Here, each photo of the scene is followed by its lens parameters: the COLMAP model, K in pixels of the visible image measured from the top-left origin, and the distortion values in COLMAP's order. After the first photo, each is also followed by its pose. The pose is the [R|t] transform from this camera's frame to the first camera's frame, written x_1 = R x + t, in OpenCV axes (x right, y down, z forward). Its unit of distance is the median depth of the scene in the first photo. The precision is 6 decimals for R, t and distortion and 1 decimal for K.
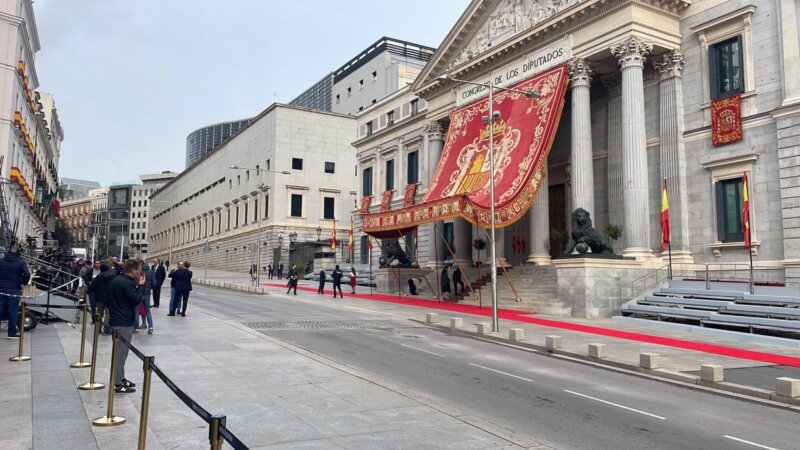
lens RADIAL K [[576.4, 0, 399.2], [0, 576.4, 225.0], [0, 0, 1]] dist [0.011701, 0.002585]
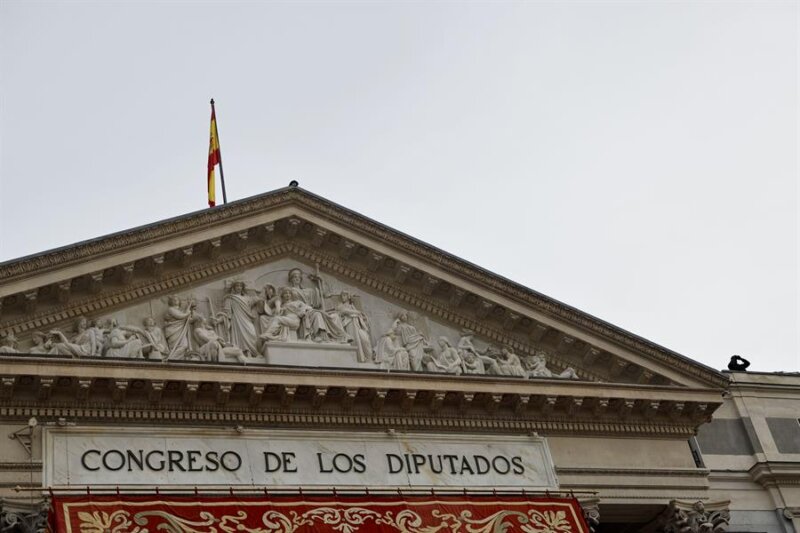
lens RADIAL K [[1274.5, 0, 402.0], [0, 1274.5, 266.8], [0, 0, 1]] dist [0.104356, 0.000000]
pose [[0.160262, 0.546507, 0.821977, -0.472671], [0.087861, 0.821537, -0.563344, 0.066696], [-0.983156, 0.162502, 0.083645, 0.885181]]
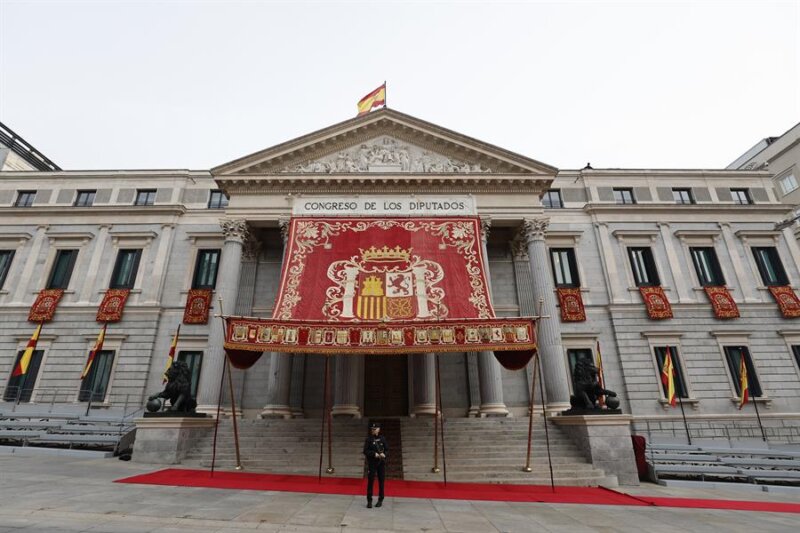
lens RADIAL K [[392.6, 0, 384.2], [0, 392.6, 265.4], [0, 0, 1]] dist [-0.032045, 0.001044]
pose [[0.511271, 0.312920, 0.800427, -0.304751], [-0.079812, 0.944621, -0.318311, 0.041749], [-0.855706, 0.098859, 0.507932, 0.689319]]
